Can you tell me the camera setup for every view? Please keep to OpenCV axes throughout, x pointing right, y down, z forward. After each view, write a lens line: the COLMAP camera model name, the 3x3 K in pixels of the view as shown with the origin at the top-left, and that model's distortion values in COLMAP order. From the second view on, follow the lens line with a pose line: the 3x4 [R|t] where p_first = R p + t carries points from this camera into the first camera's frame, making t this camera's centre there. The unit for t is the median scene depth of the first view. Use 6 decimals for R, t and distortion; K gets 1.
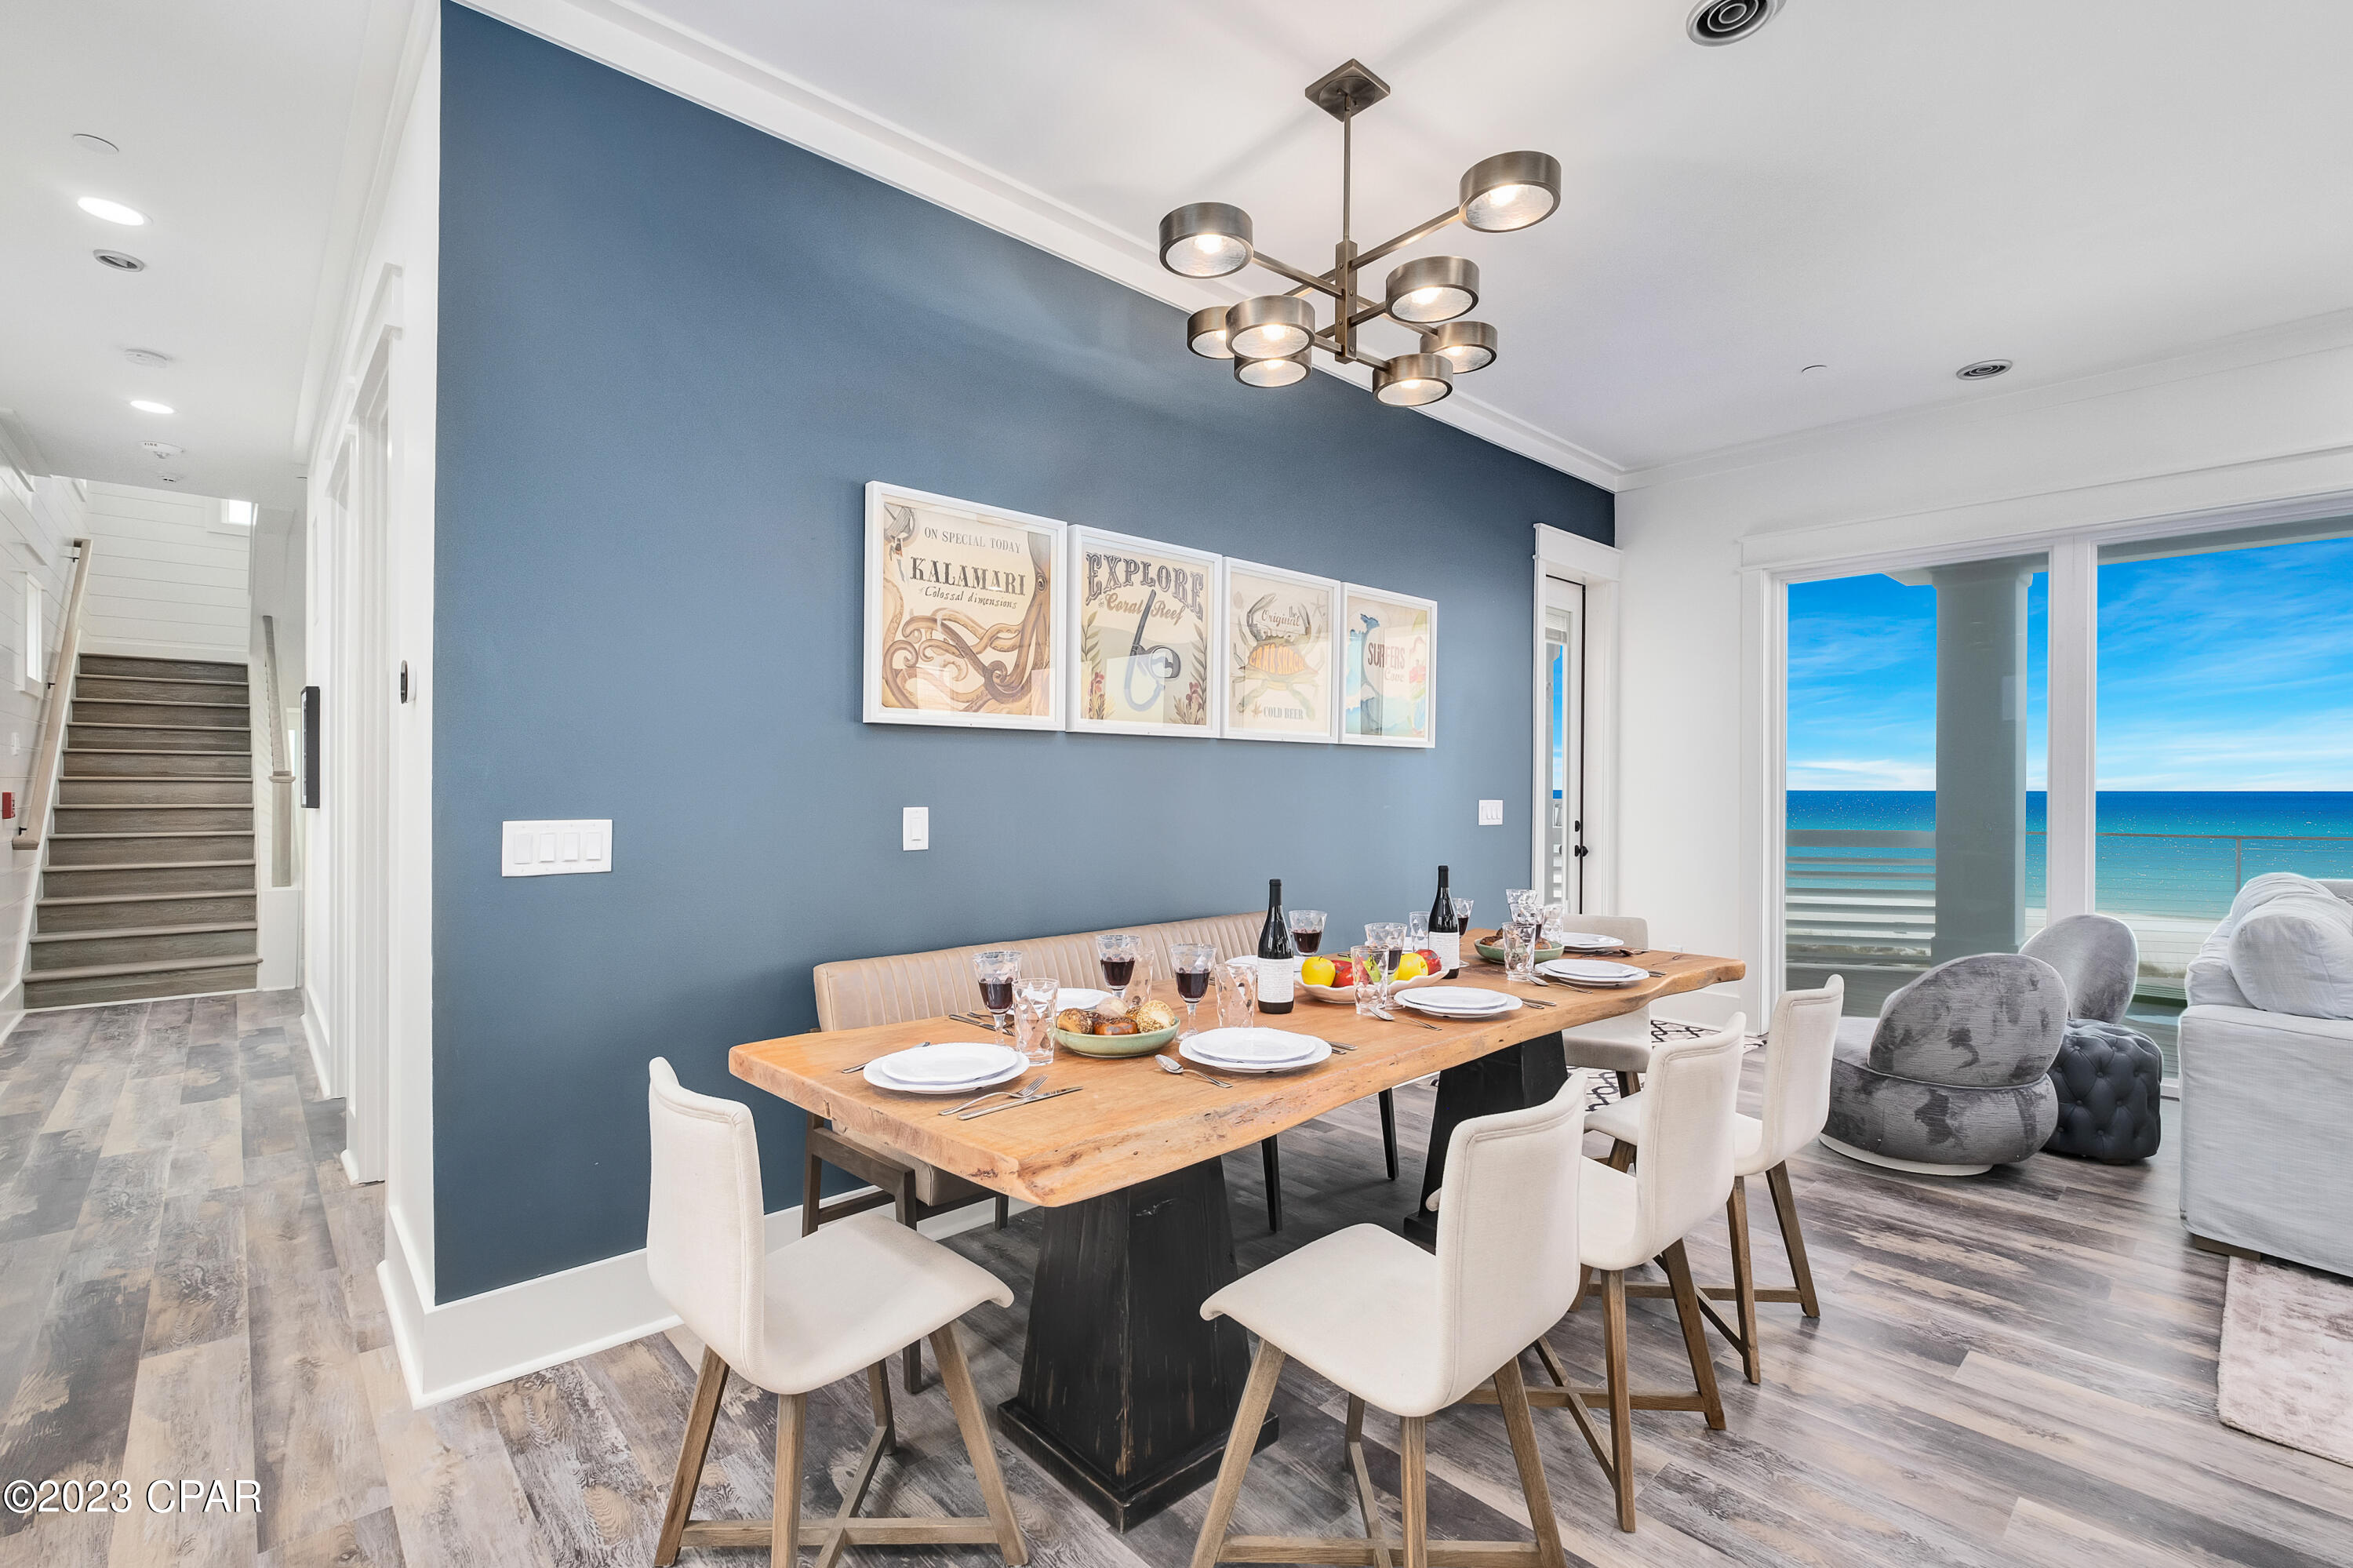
lens RADIAL K [[1038.9, 0, 1167.4], [0, 1038.9, 782.9], [0, 0, 1]] dist [-0.004506, -0.000417]
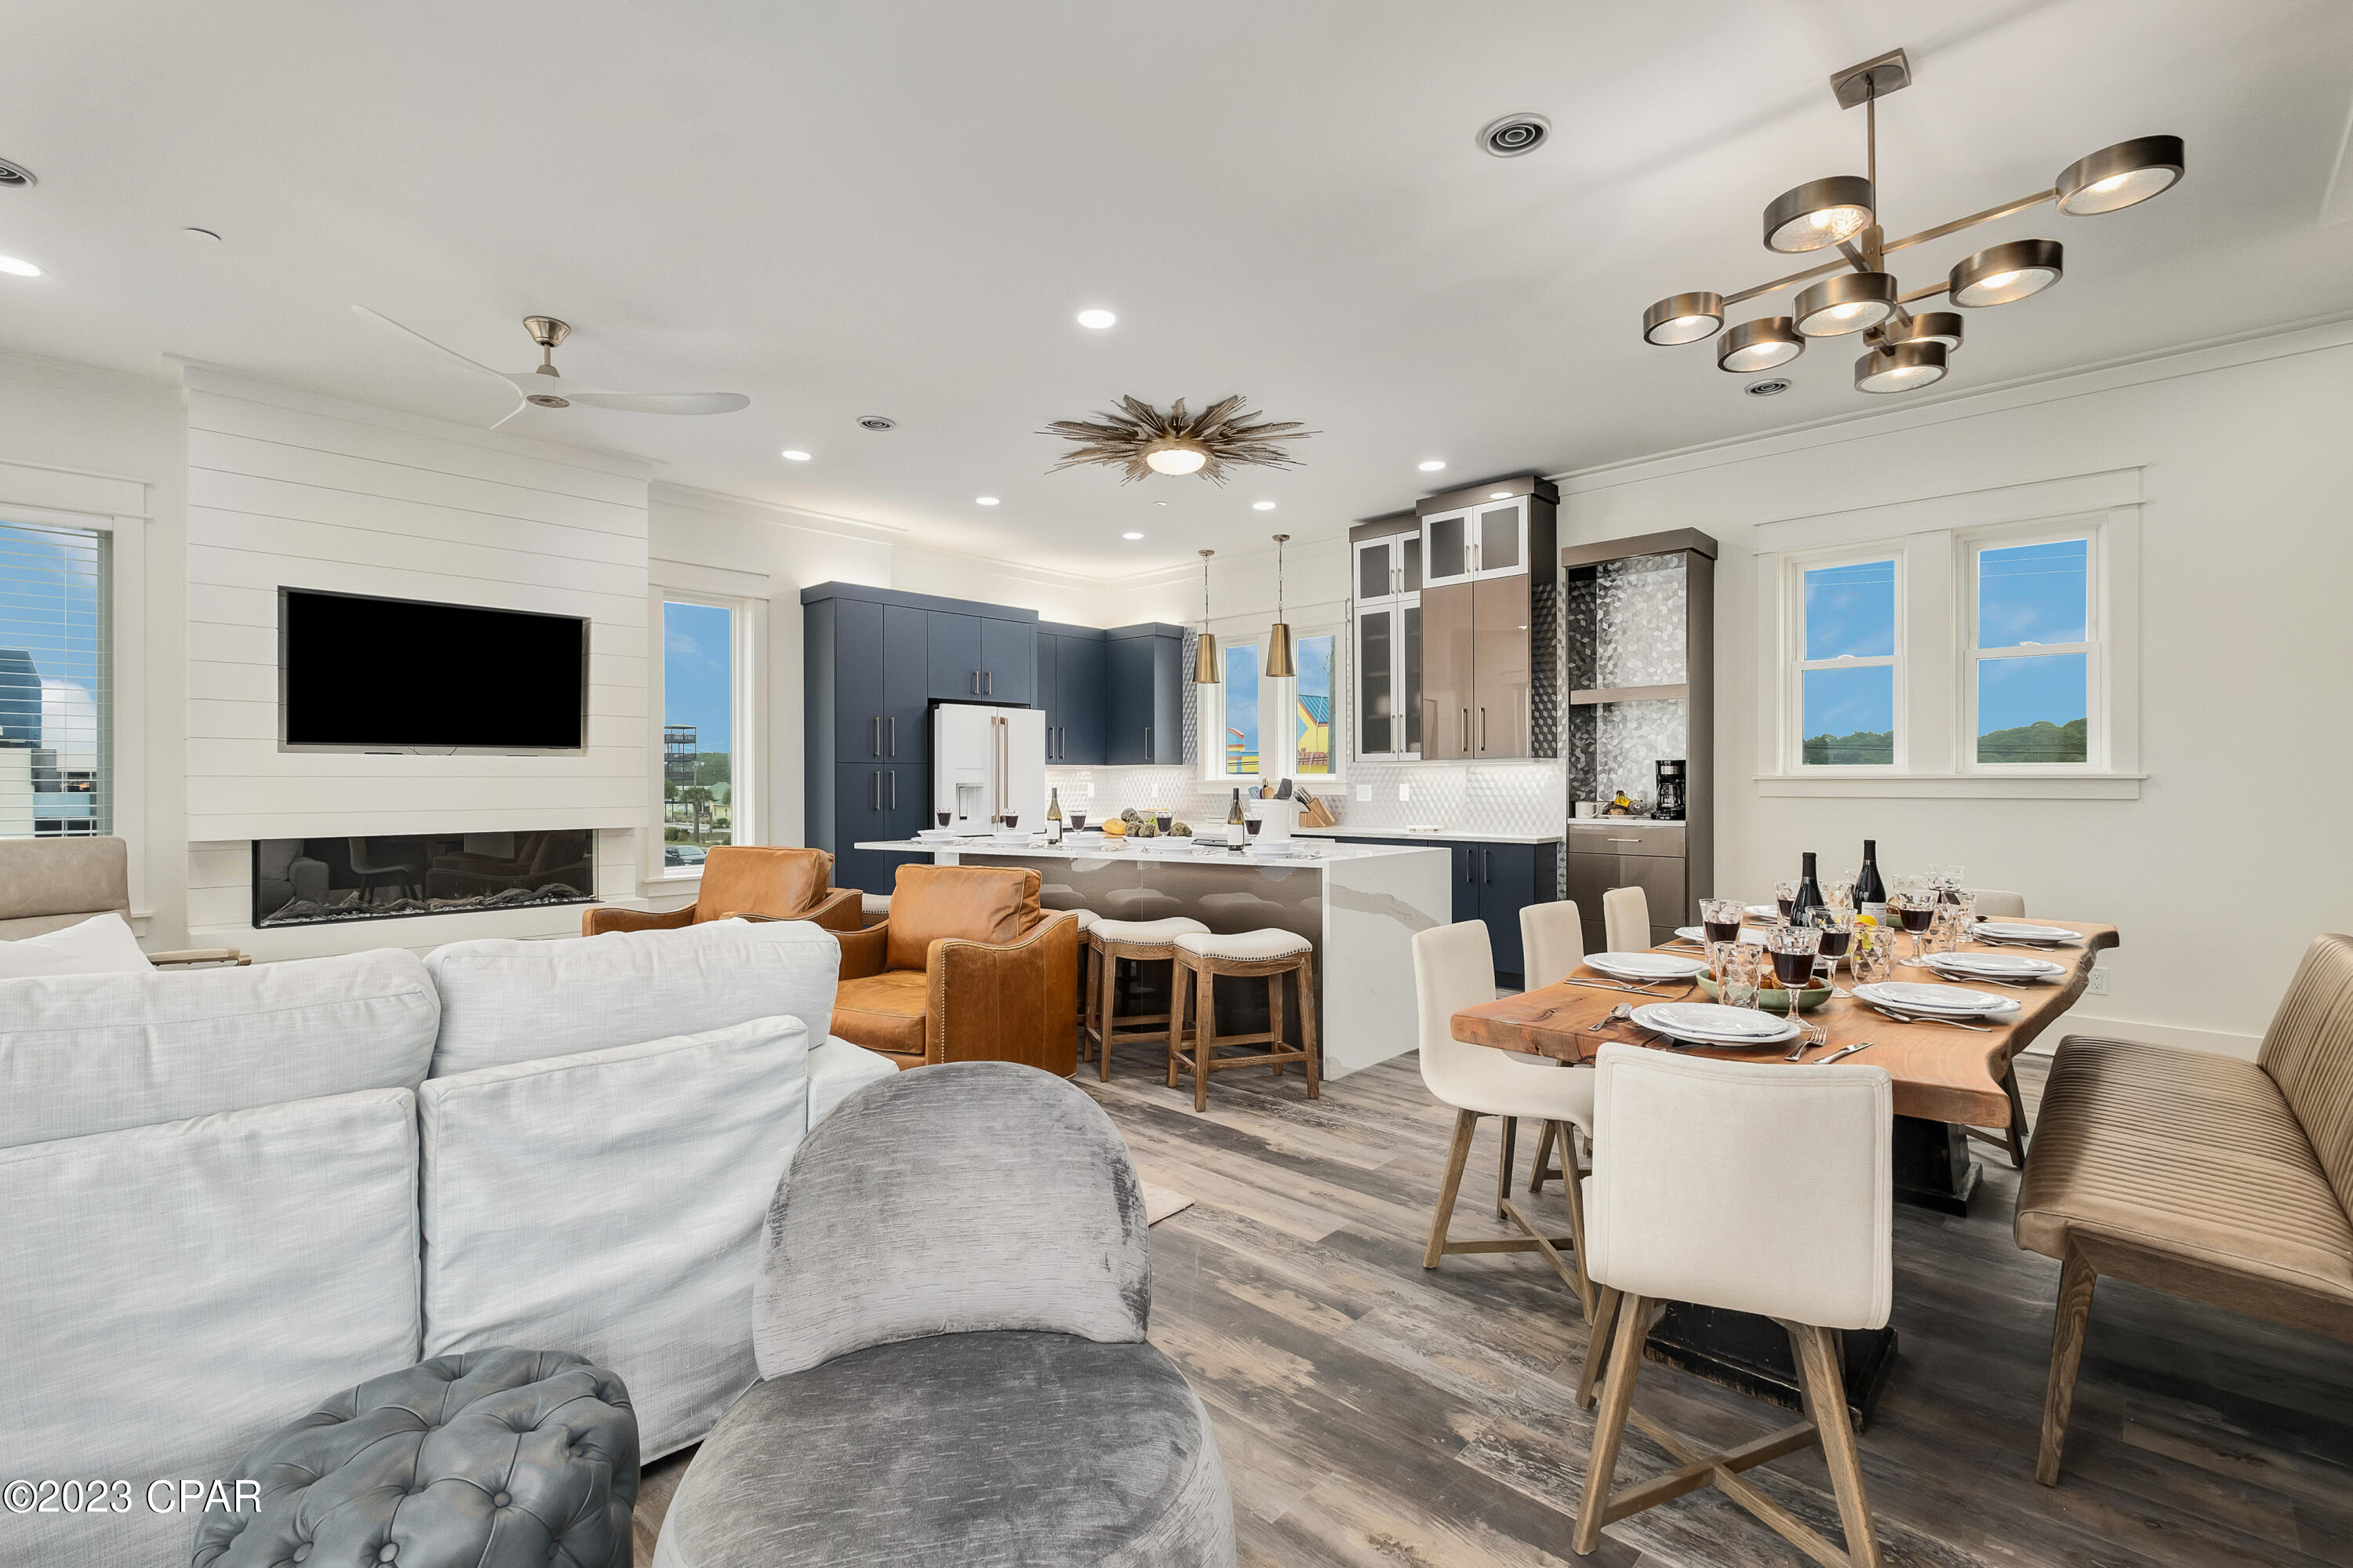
lens RADIAL K [[1038.9, 0, 1167.4], [0, 1038.9, 782.9], [0, 0, 1]] dist [-0.004506, -0.000417]
pose [[-0.997408, -0.001795, -0.071929, 0.762833], [-0.001776, 0.999998, -0.000325, 0.019588], [0.071930, -0.000196, -0.997410, 1.607157]]
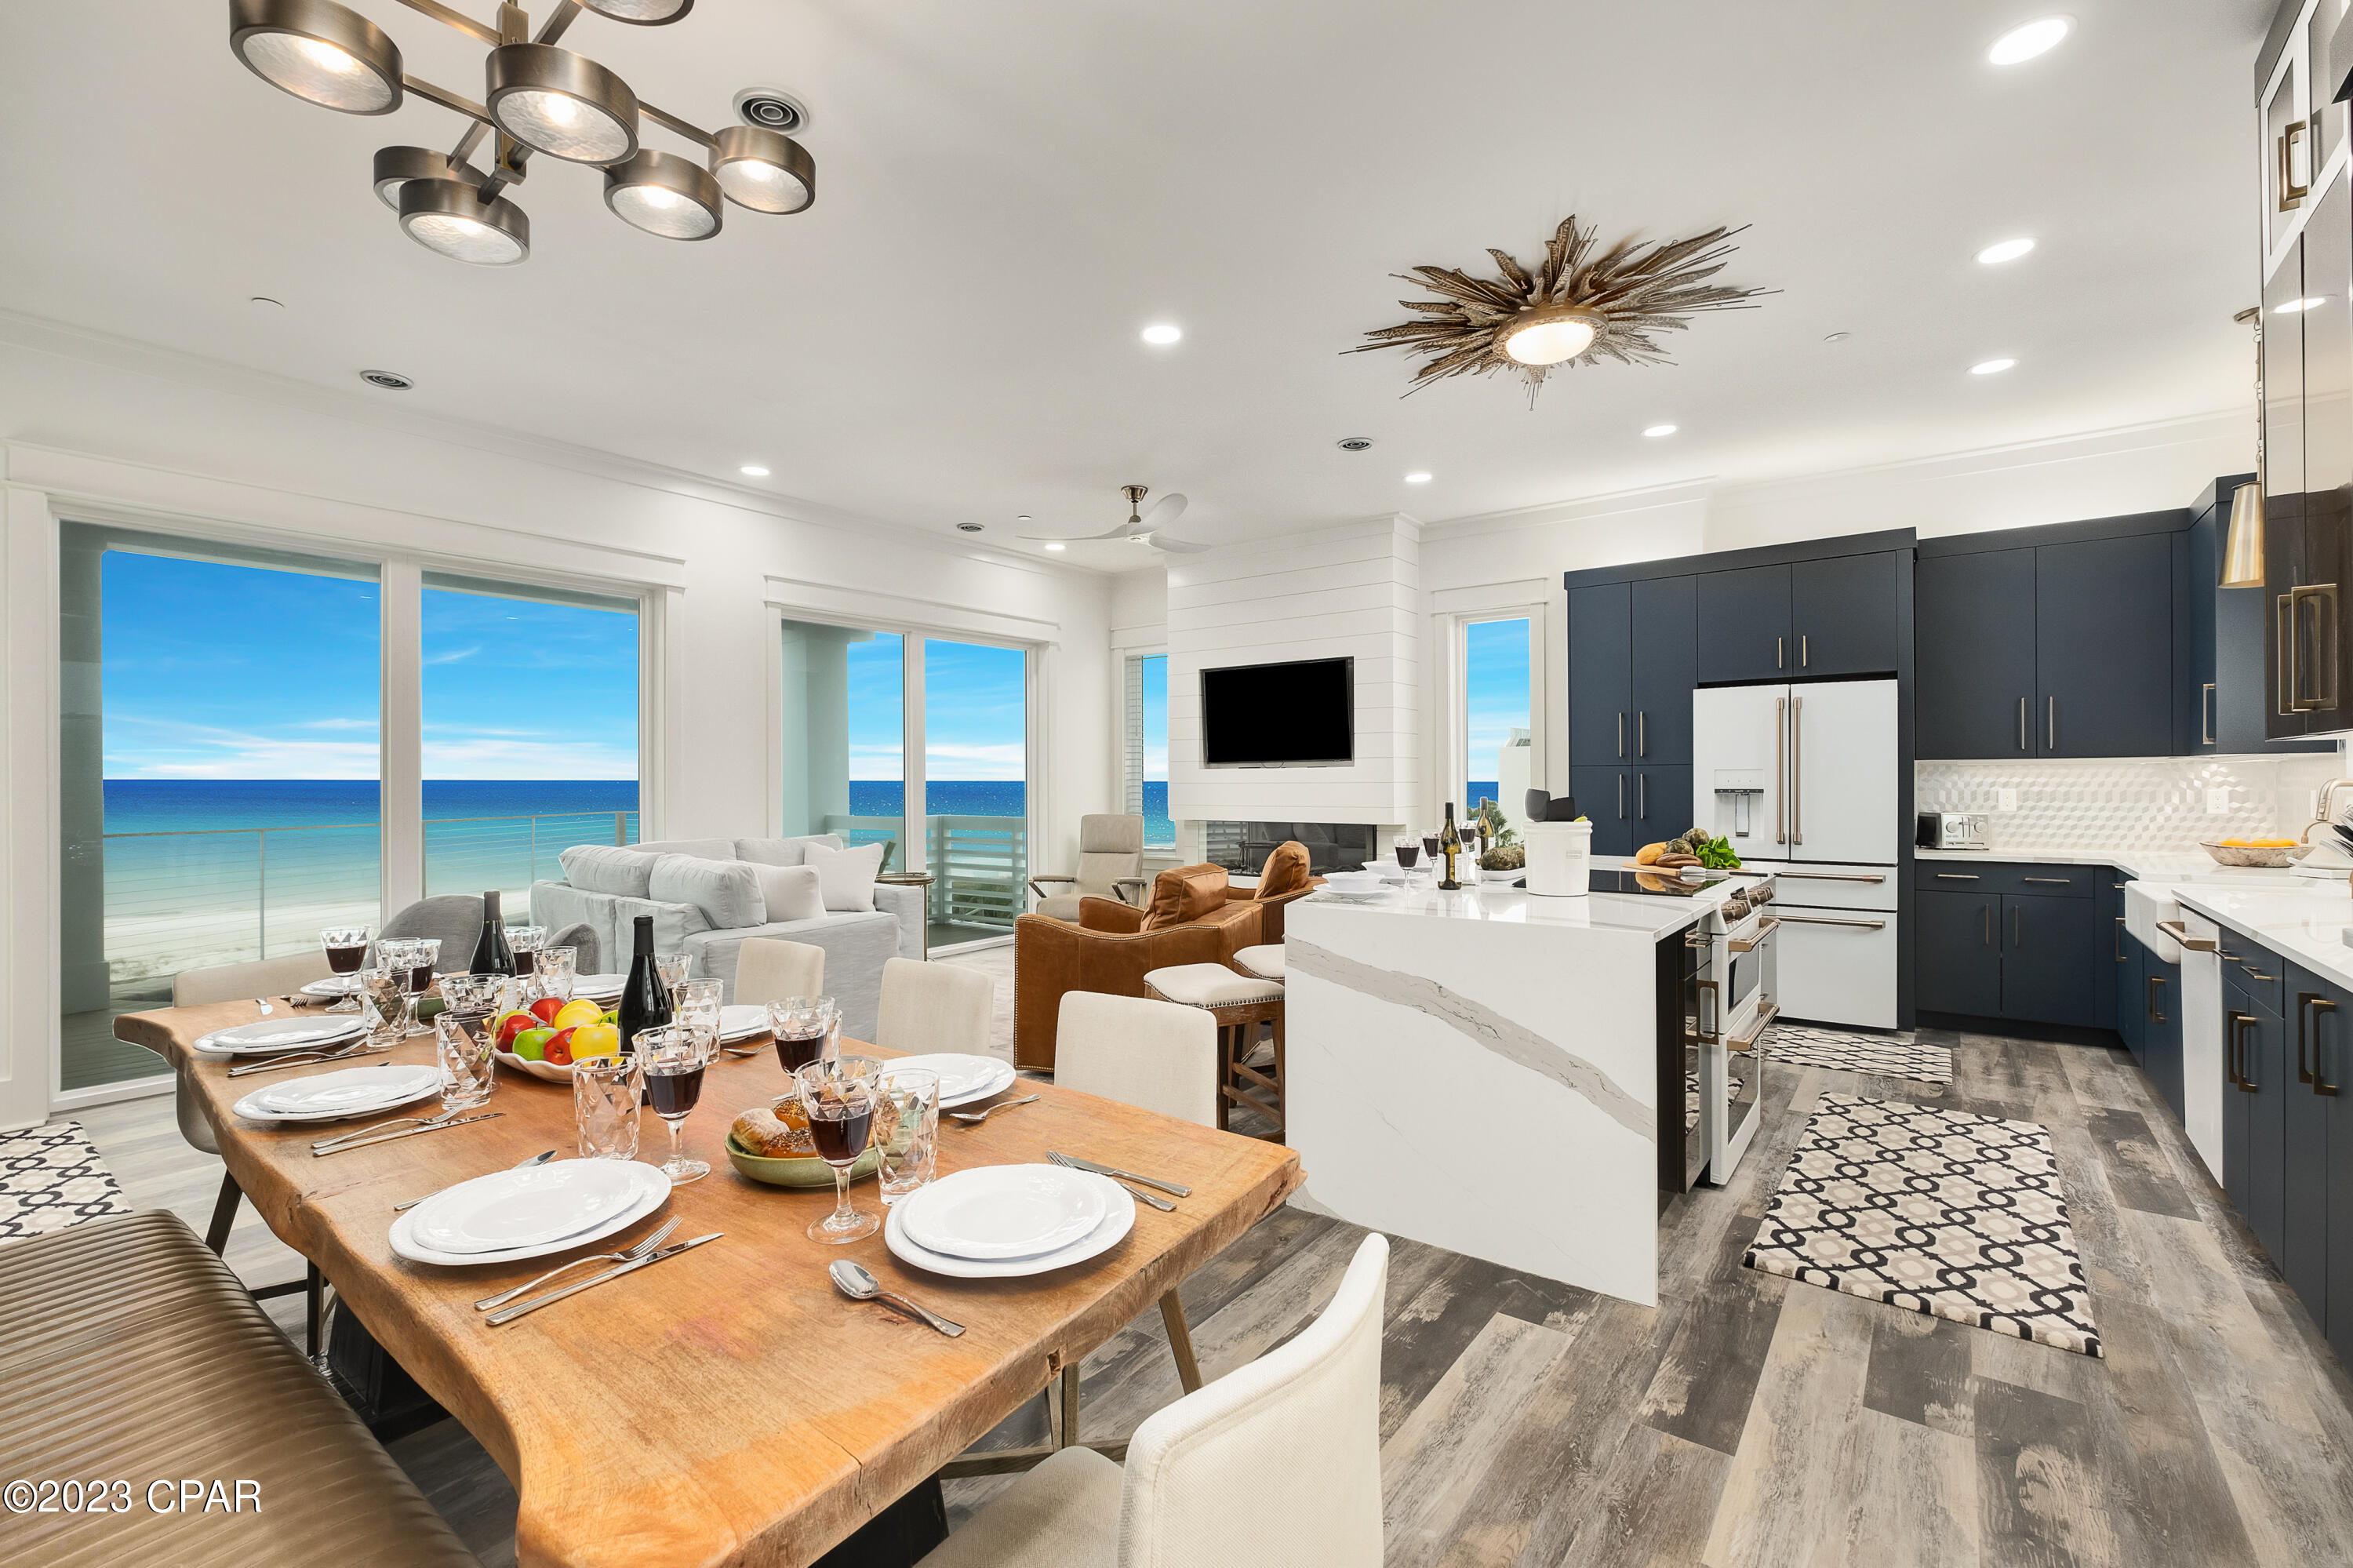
lens RADIAL K [[1030.3, 0, 1168.0], [0, 1030.3, 784.2], [0, 0, 1]] dist [0.000495, -0.000097]
pose [[-0.177087, -0.005668, 0.984179, -0.485067], [0.002841, 0.999976, 0.006270, -0.000956], [-0.984191, 0.003907, -0.177067, 0.561159]]
